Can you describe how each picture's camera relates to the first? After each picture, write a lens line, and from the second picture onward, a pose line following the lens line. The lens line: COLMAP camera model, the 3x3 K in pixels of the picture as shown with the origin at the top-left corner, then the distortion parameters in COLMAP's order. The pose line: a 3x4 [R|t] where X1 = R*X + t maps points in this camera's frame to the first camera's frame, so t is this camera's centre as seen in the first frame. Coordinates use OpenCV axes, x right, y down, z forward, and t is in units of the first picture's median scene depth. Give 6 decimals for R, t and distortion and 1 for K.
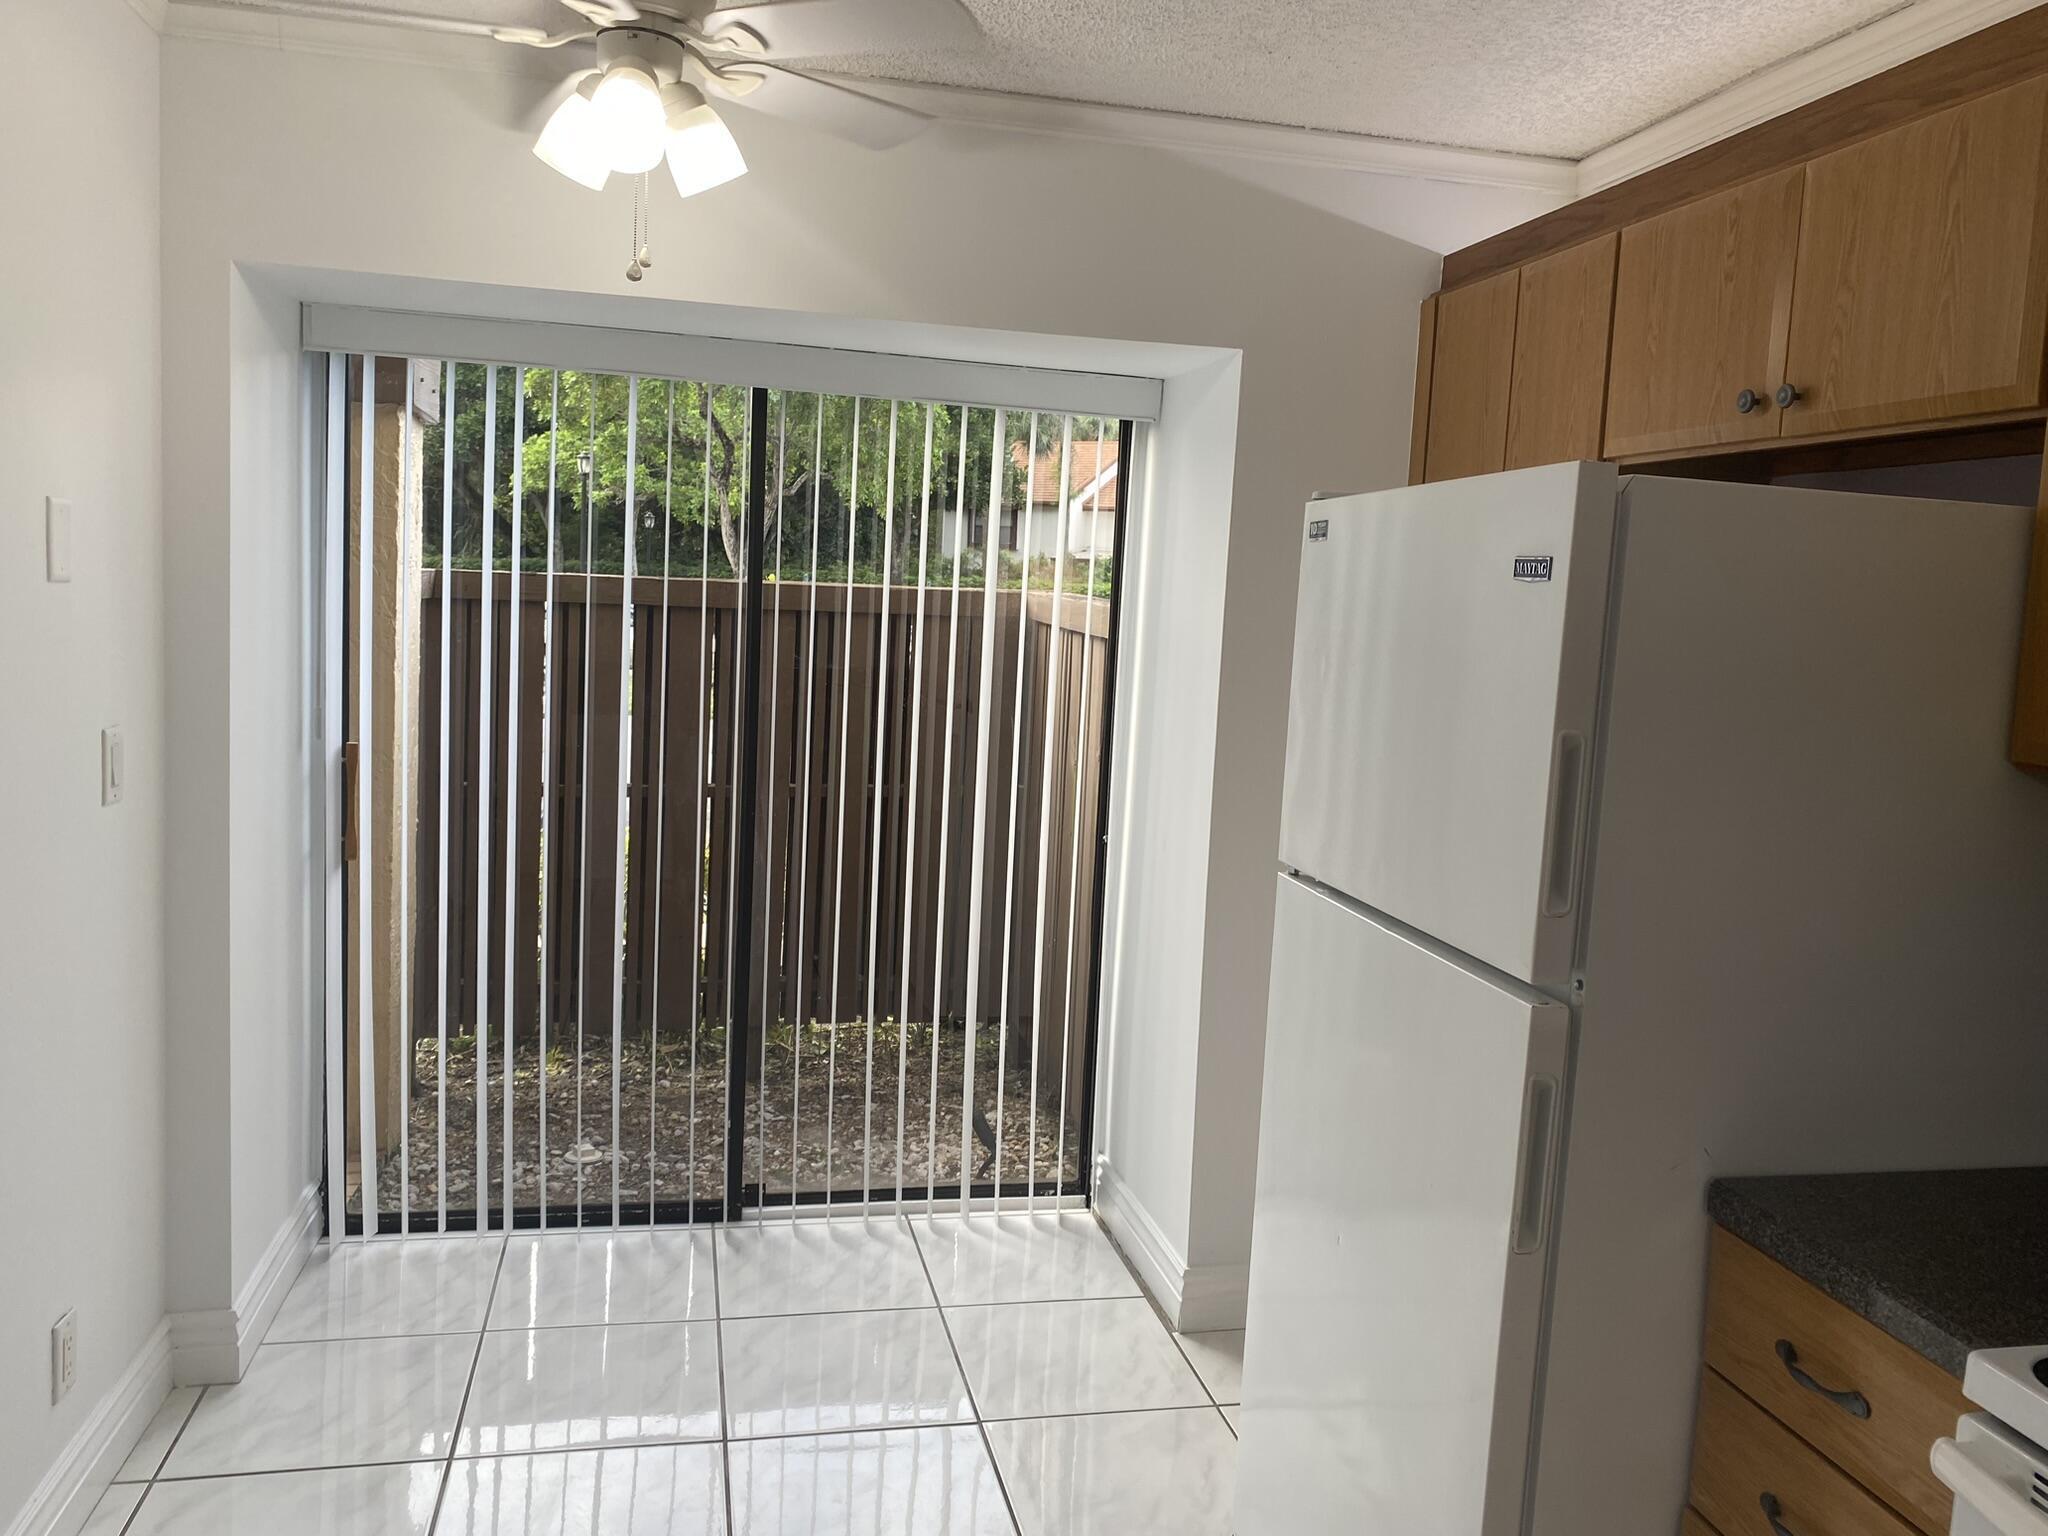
lens RADIAL K [[1551.8, 0, 1019.6], [0, 1551.8, 756.0], [0, 0, 1]] dist [0.022532, -0.003009]
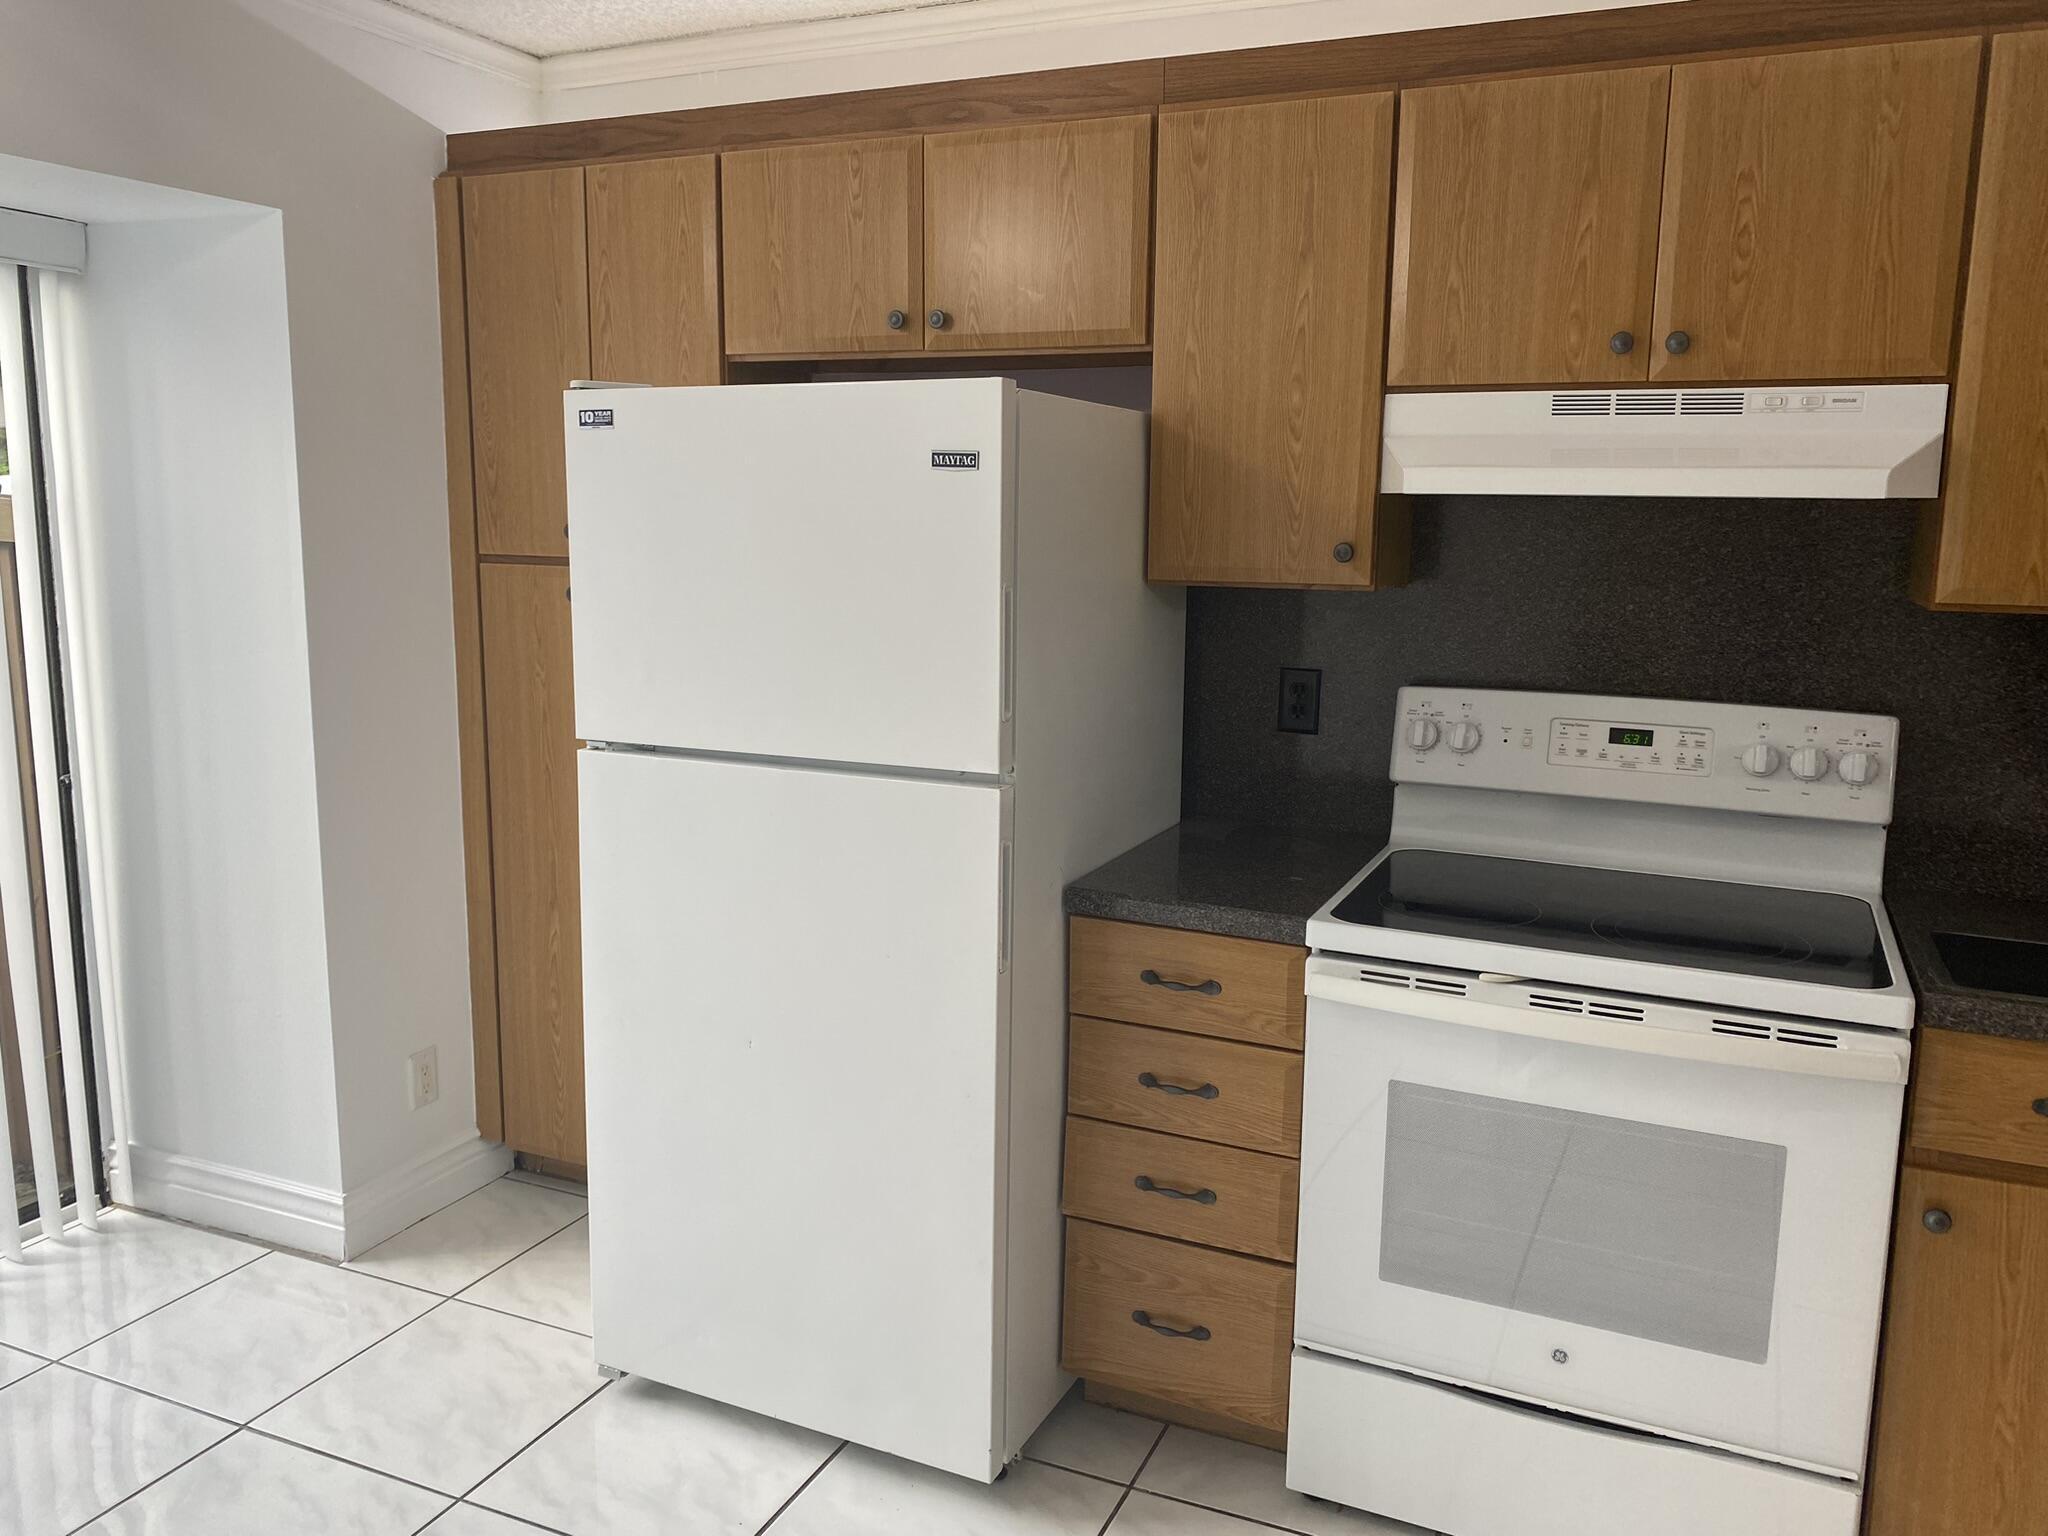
lens RADIAL K [[1568.1, 0, 1020.3], [0, 1568.1, 758.5], [0, 0, 1]] dist [0.028084, -0.031600]
pose [[0.604257, -0.180345, 0.776111, -0.527489], [0.108899, 0.983601, 0.143773, -0.044401], [-0.789312, -0.002358, 0.613987, 0.118711]]
